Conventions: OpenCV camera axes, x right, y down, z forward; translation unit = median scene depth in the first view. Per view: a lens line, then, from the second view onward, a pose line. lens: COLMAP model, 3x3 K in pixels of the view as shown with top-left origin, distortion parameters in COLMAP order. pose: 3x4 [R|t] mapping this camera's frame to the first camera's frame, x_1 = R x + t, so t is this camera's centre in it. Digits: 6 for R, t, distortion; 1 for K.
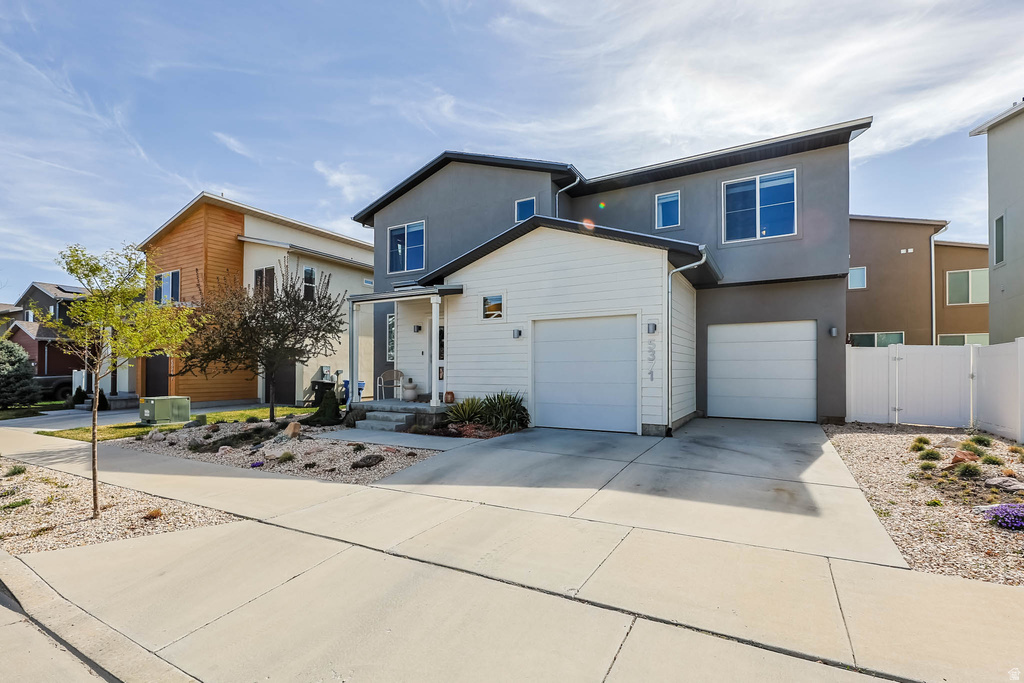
lens RADIAL K [[444.4, 0, 500.9], [0, 444.4, 365.7], [0, 0, 1]] dist [-0.000203, -0.000136]
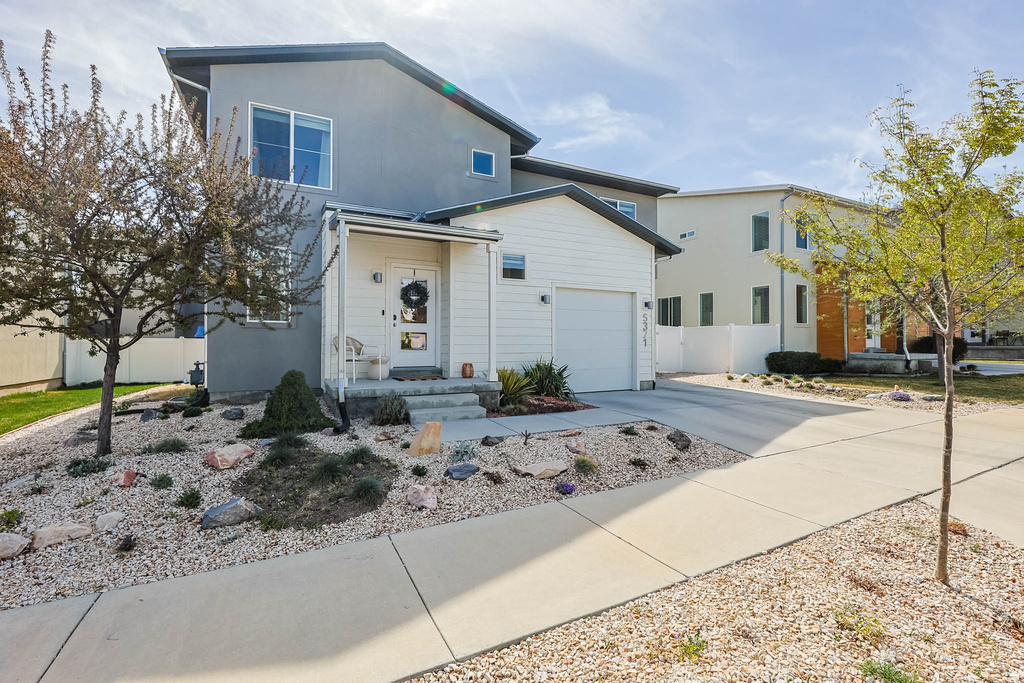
lens RADIAL K [[435.0, 0, 512.0], [0, 435.0, 341.5], [0, 0, 1]] dist [-0.000226, -0.000076]
pose [[0.563505, 0.004419, 0.826101, -0.740075], [-0.008828, 0.999961, 0.000672, 0.018255], [-0.826066, -0.007672, 0.563521, 0.504559]]
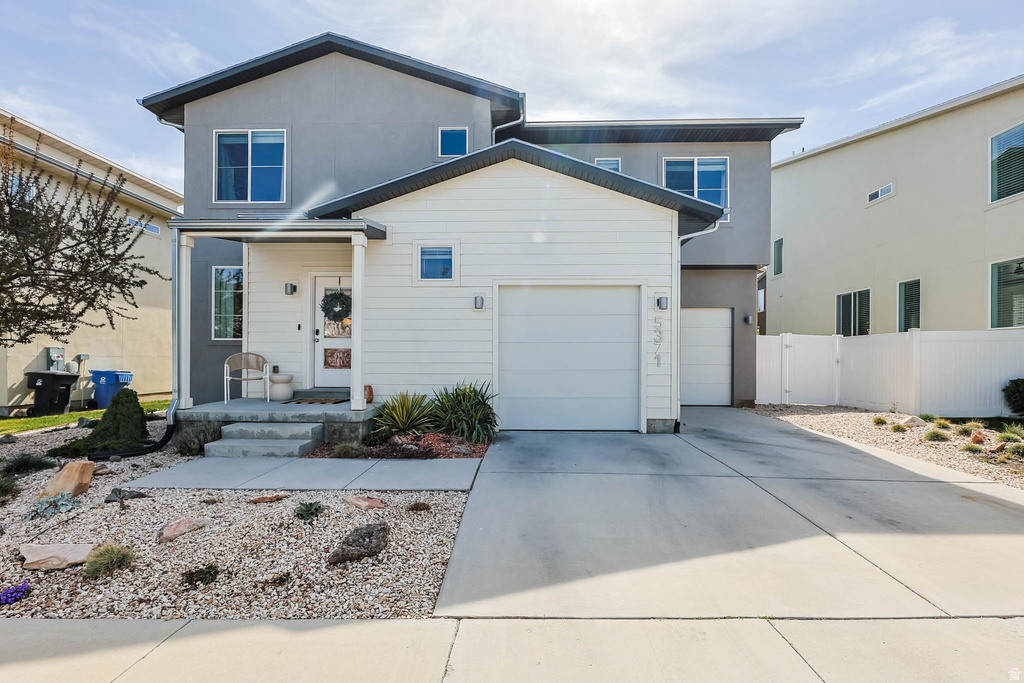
lens RADIAL K [[440.3, 0, 508.0], [0, 440.3, 359.9], [0, 0, 1]] dist [-0.000640, -0.000667]
pose [[0.883826, 0.001621, 0.467813, -0.241390], [-0.007969, 0.999901, 0.011591, 0.011388], [-0.467748, -0.013972, 0.883751, 0.332075]]
